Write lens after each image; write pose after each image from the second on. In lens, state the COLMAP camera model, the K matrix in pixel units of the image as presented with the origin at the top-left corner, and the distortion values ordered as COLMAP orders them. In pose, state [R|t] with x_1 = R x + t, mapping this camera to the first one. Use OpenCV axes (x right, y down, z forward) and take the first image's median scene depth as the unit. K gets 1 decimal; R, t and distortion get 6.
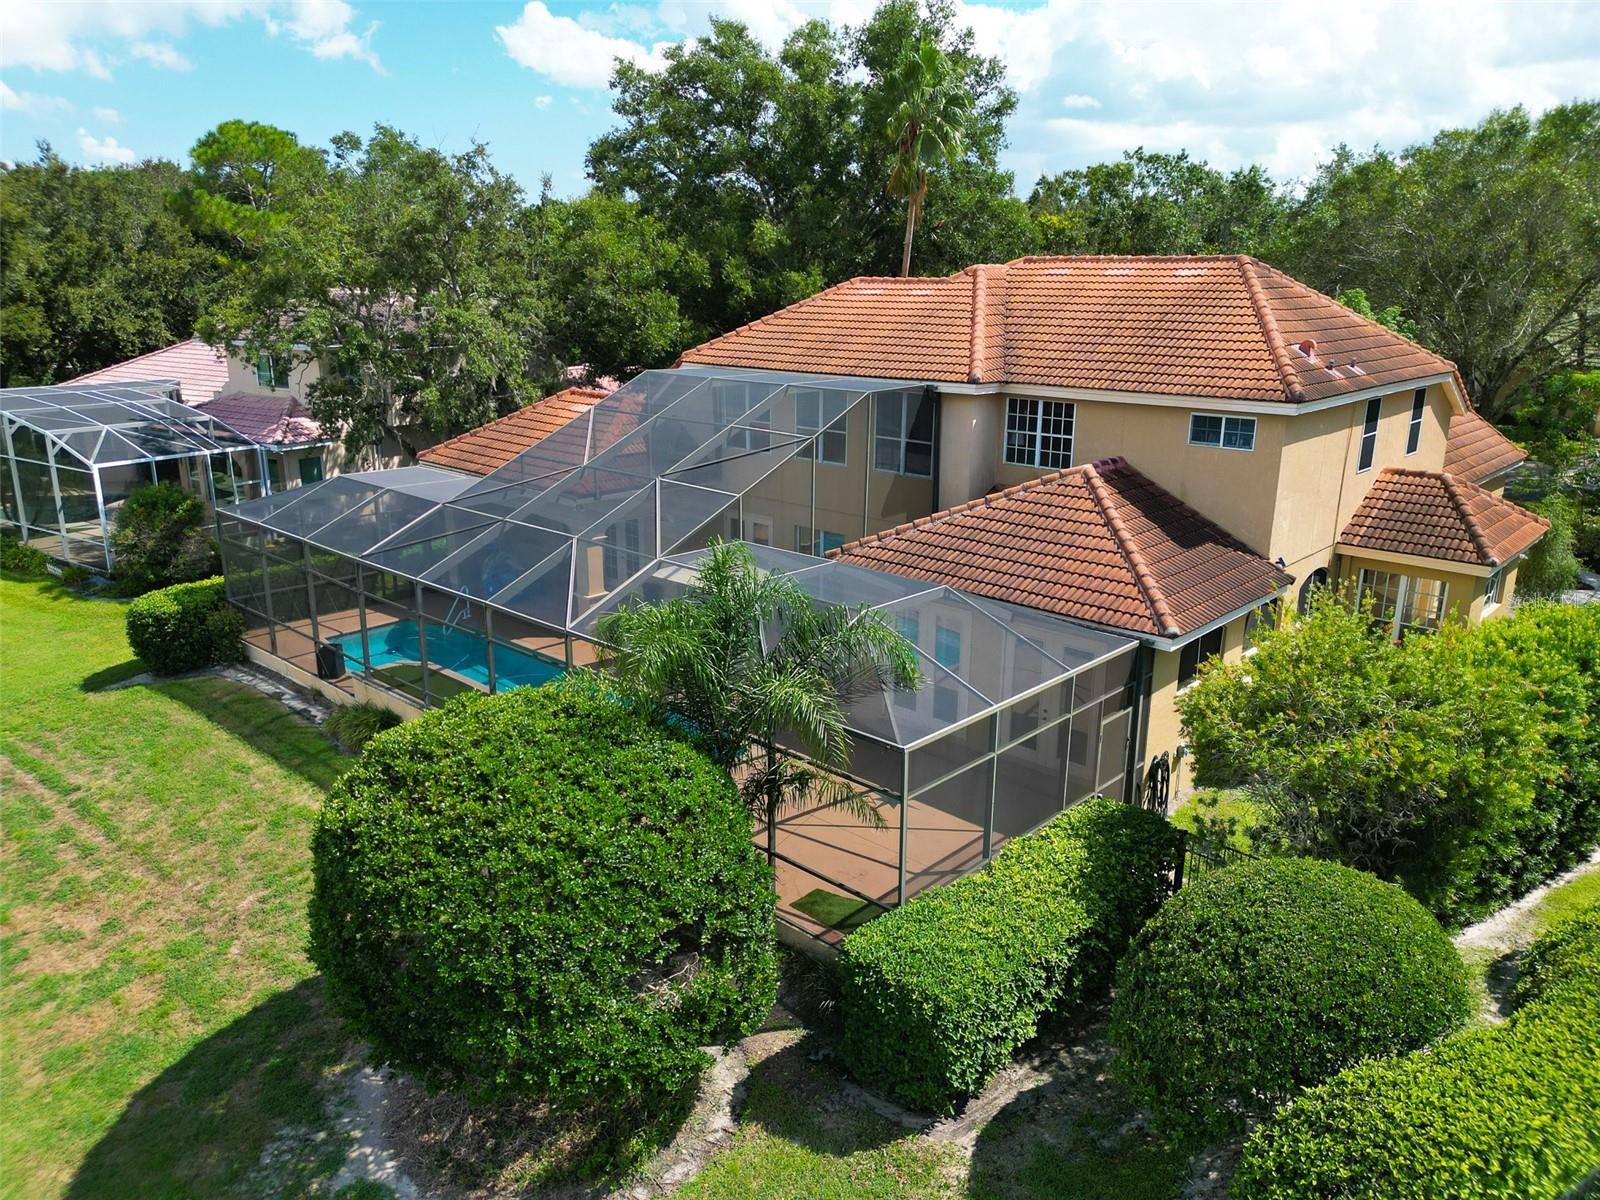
lens RADIAL K [[1122.4, 0, 800.0], [0, 1122.4, 600.0], [0, 0, 1]] dist [0.052937, -0.005090]
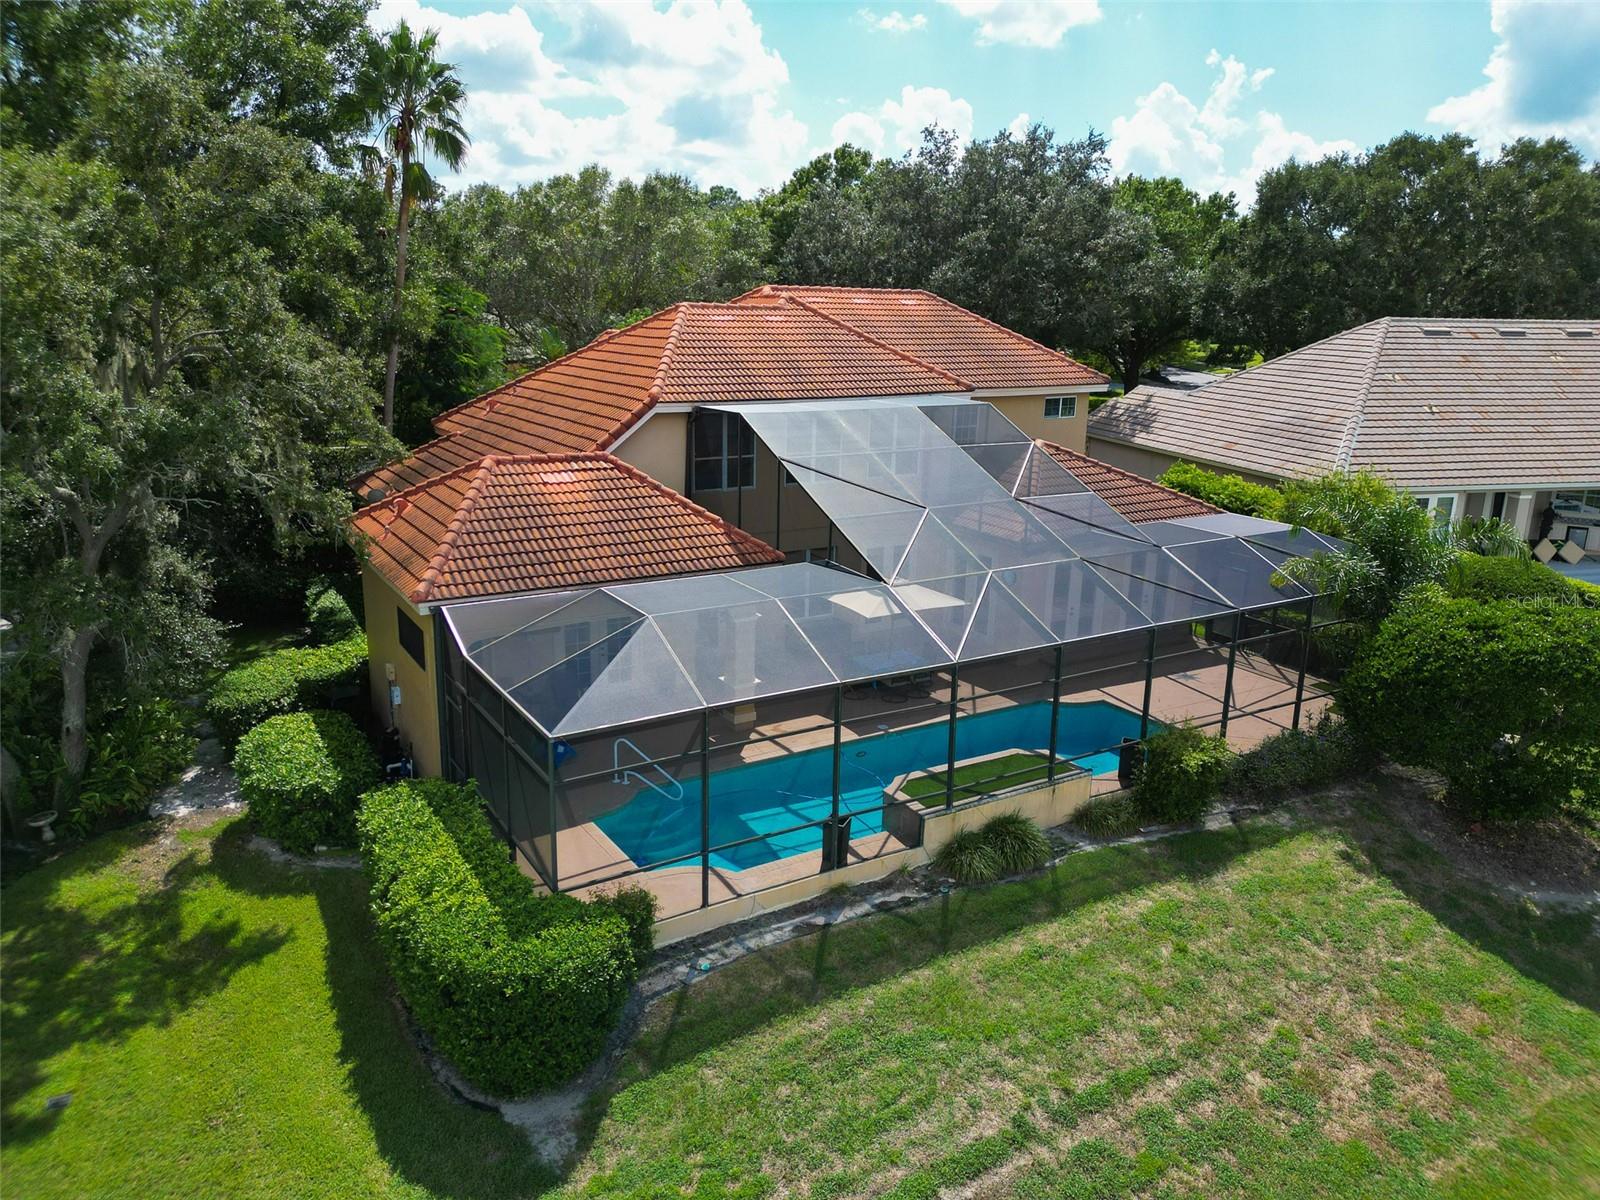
lens RADIAL K [[1122.4, 0, 800.0], [0, 1122.4, 600.0], [0, 0, 1]] dist [0.052937, -0.005090]
pose [[0.261687, -0.240390, 0.934737, -1.077282], [0.250732, 0.952167, 0.174678, -0.225525], [-0.932016, 0.188658, 0.309443, 0.794815]]
